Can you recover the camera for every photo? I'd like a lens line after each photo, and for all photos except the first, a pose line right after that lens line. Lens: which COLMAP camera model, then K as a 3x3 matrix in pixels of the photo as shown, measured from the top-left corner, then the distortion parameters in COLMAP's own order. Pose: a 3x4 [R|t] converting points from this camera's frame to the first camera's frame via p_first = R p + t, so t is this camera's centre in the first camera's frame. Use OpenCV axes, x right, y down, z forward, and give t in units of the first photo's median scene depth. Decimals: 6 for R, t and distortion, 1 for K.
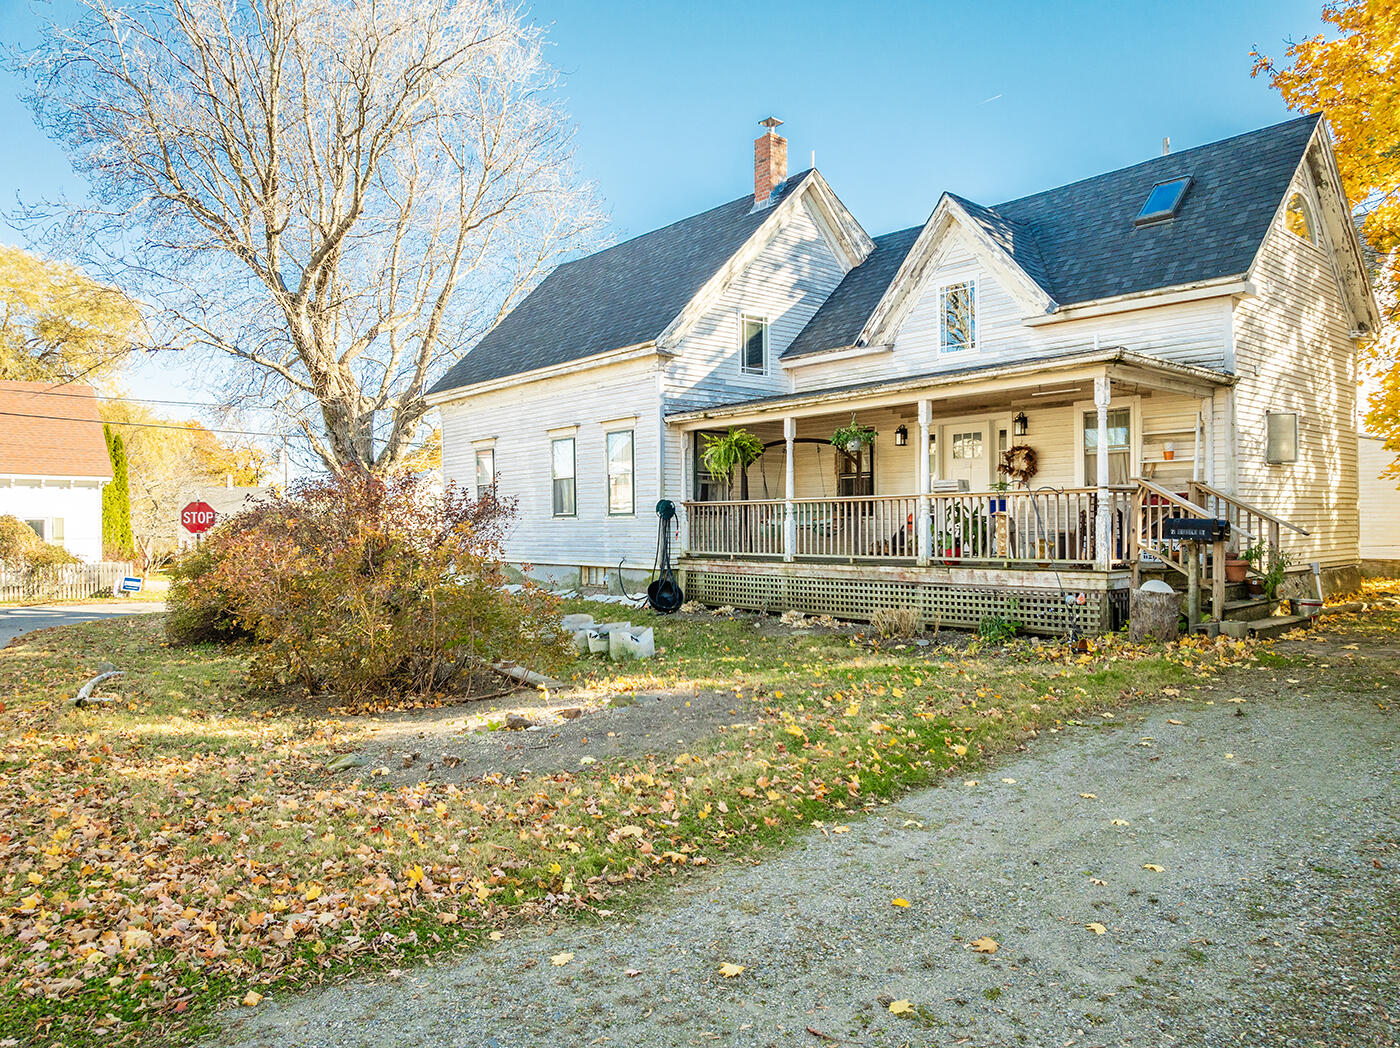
lens RADIAL K [[991.5, 0, 700.0], [0, 991.5, 524.0], [0, 0, 1]] dist [-0.032592, 0.005862]
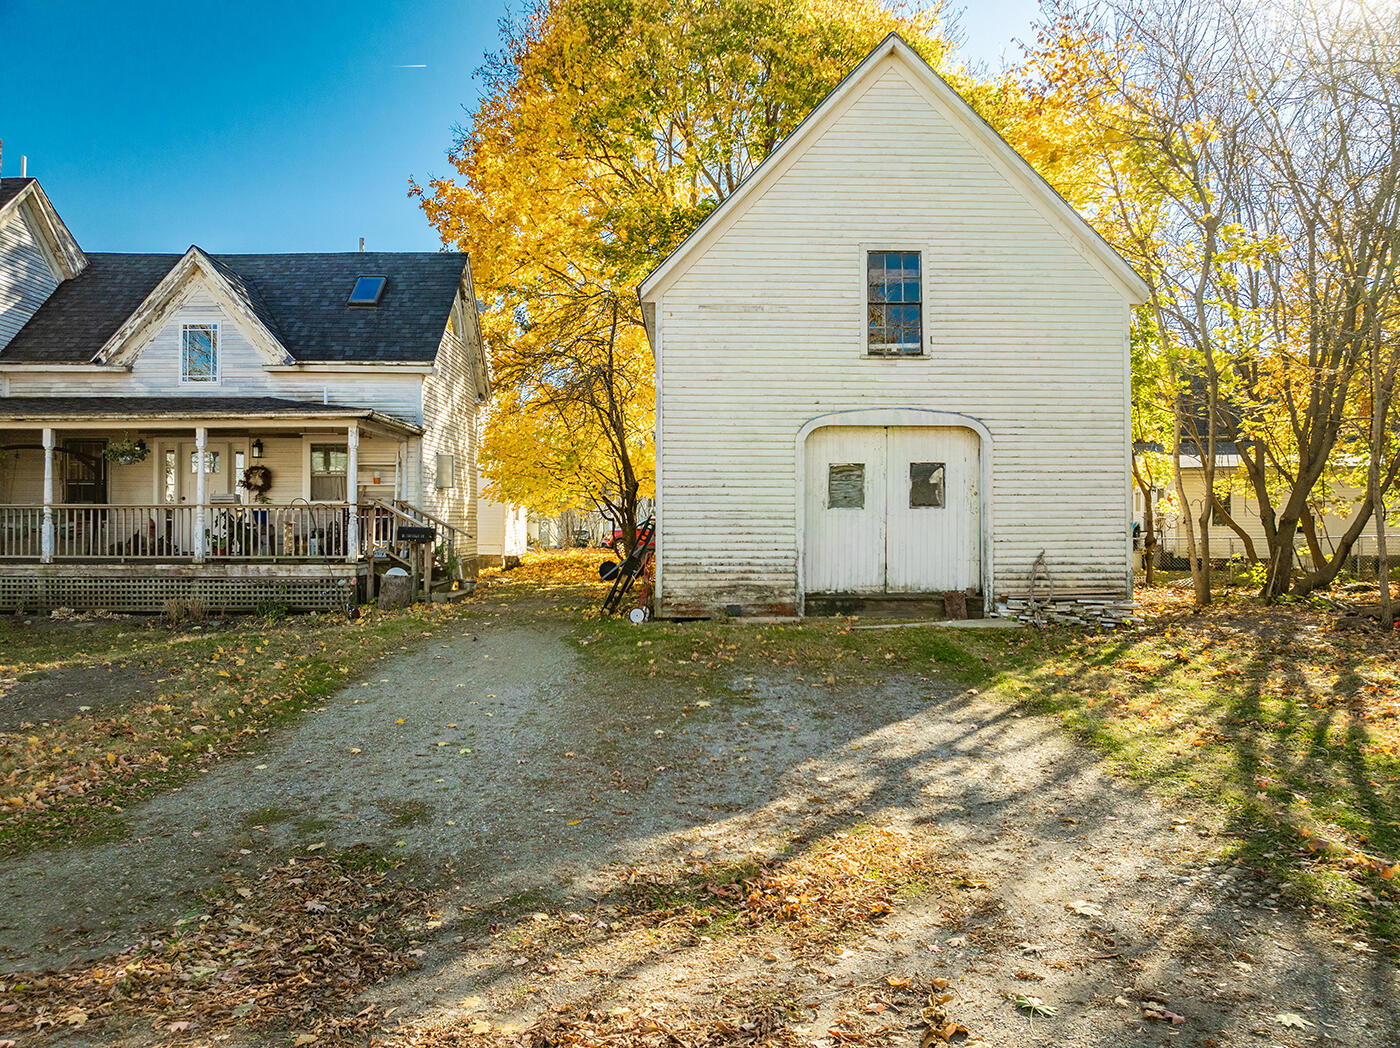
lens RADIAL K [[991.5, 0, 700.0], [0, 991.5, 524.0], [0, 0, 1]] dist [-0.032592, 0.005862]
pose [[0.636047, 0.008537, 0.771603, -0.258032], [-0.007604, 0.999960, -0.004795, -0.004048], [-0.771613, -0.002817, 0.636086, -0.202225]]
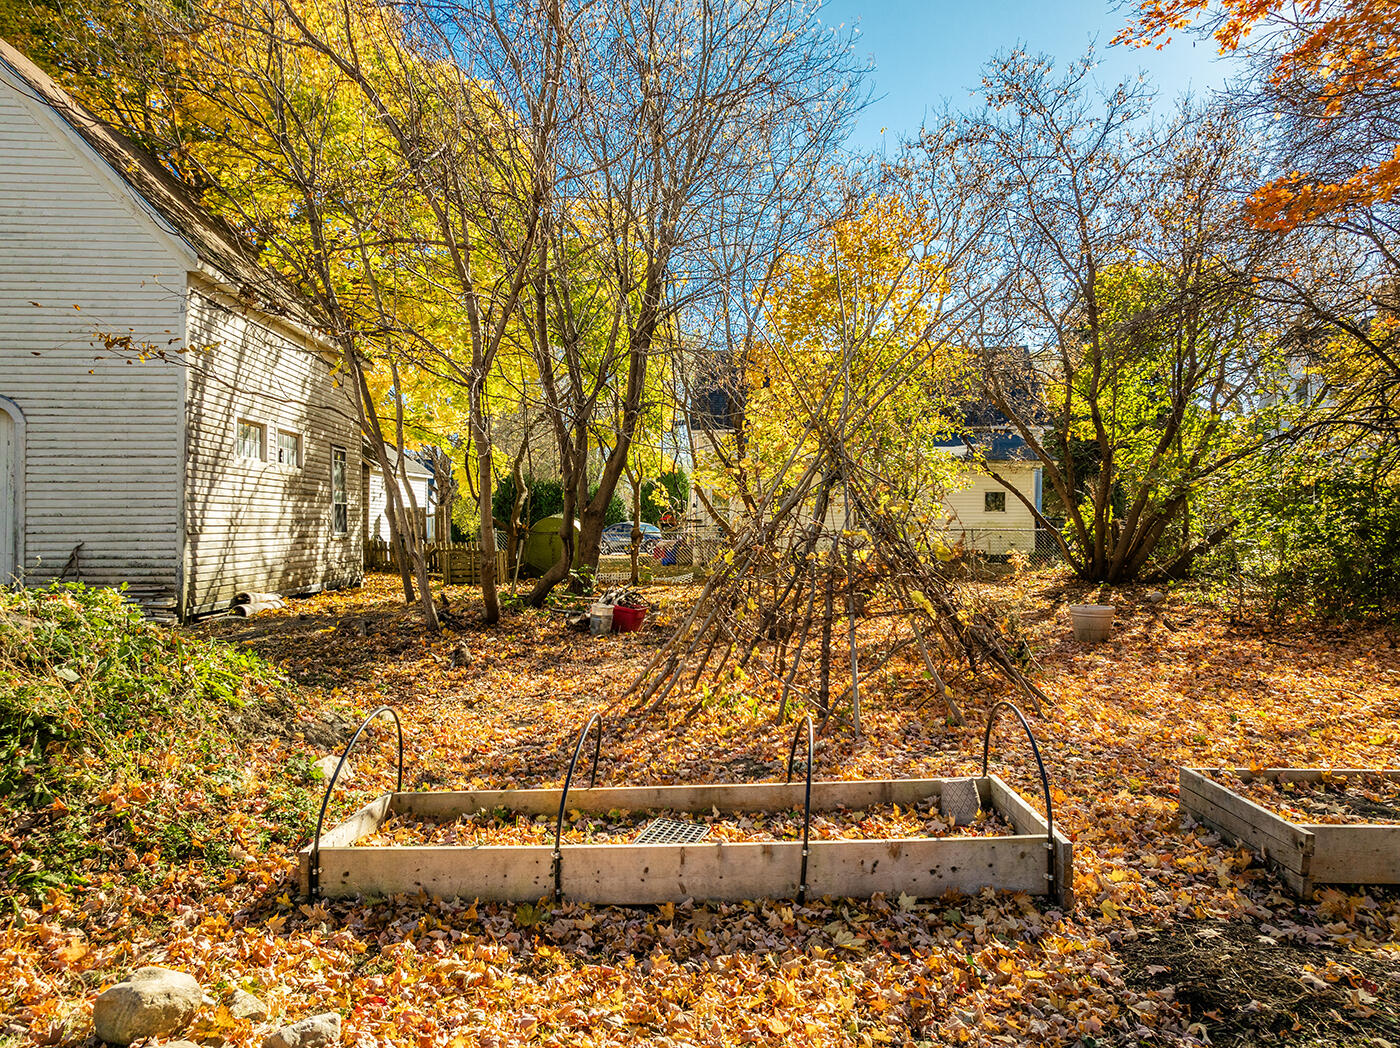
lens RADIAL K [[1002.4, 0, 700.0], [0, 1002.4, 524.0], [0, 0, 1]] dist [-0.067301, 0.049035]
pose [[0.581958, 0.005599, 0.813199, 0.251253], [-0.005867, 0.999979, -0.002686, -0.003401], [-0.813197, -0.003208, 0.581979, -0.736162]]
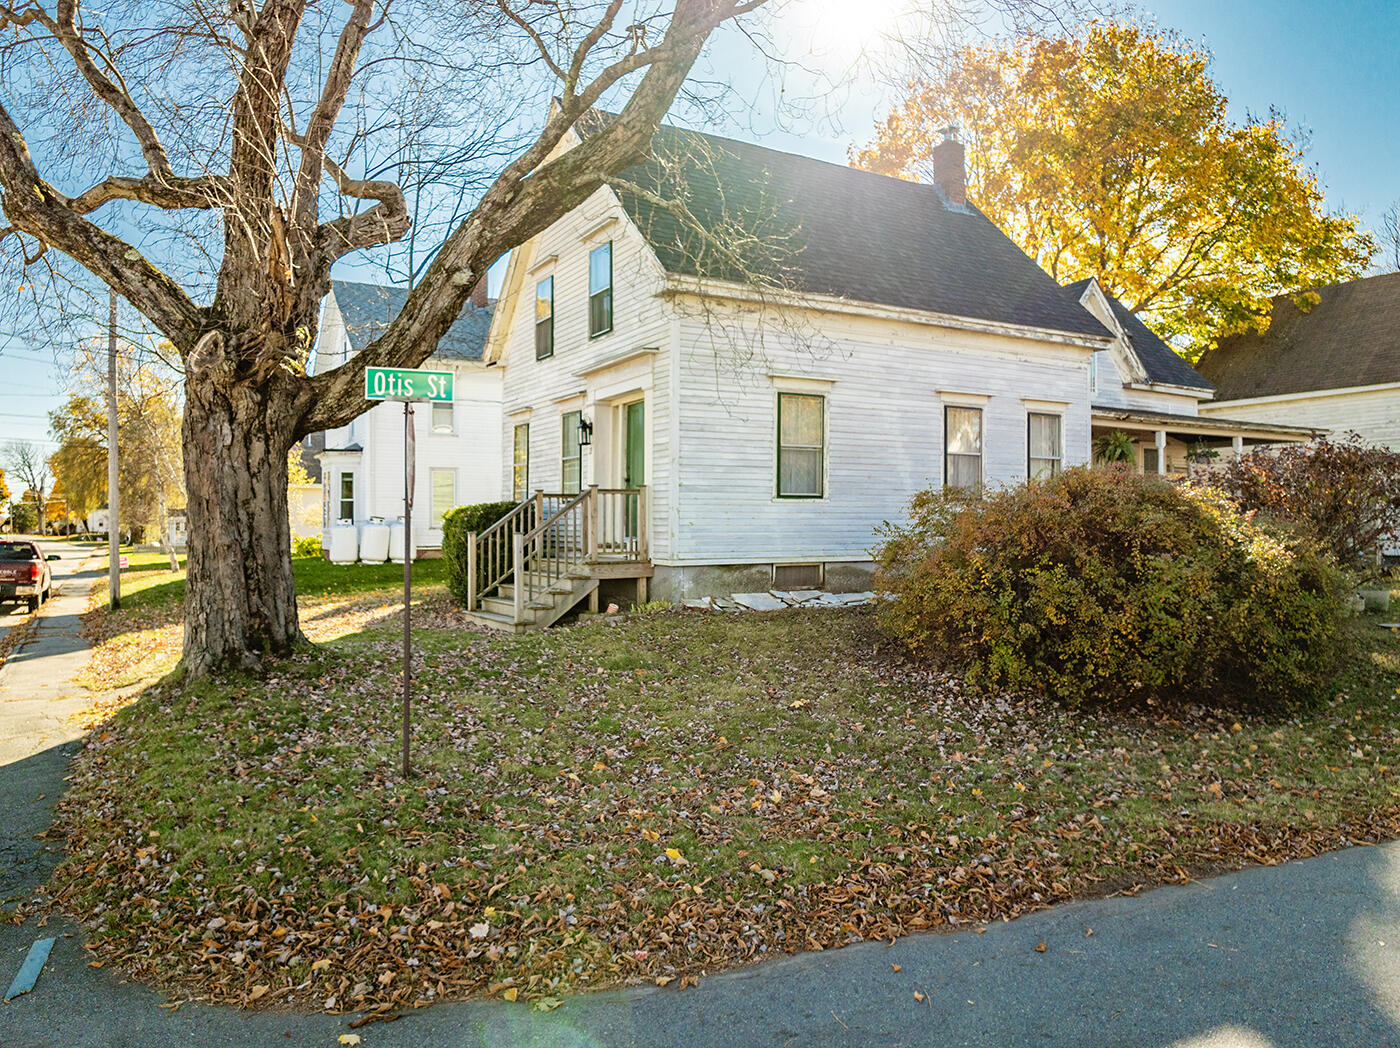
lens RADIAL K [[991.5, 0, 700.0], [0, 991.5, 524.0], [0, 0, 1]] dist [-0.032592, 0.005862]
pose [[0.180566, 0.008181, 0.983529, -1.136064], [-0.004208, 0.999963, -0.007545, 0.017546], [-0.983554, -0.002776, 0.180594, 1.247098]]
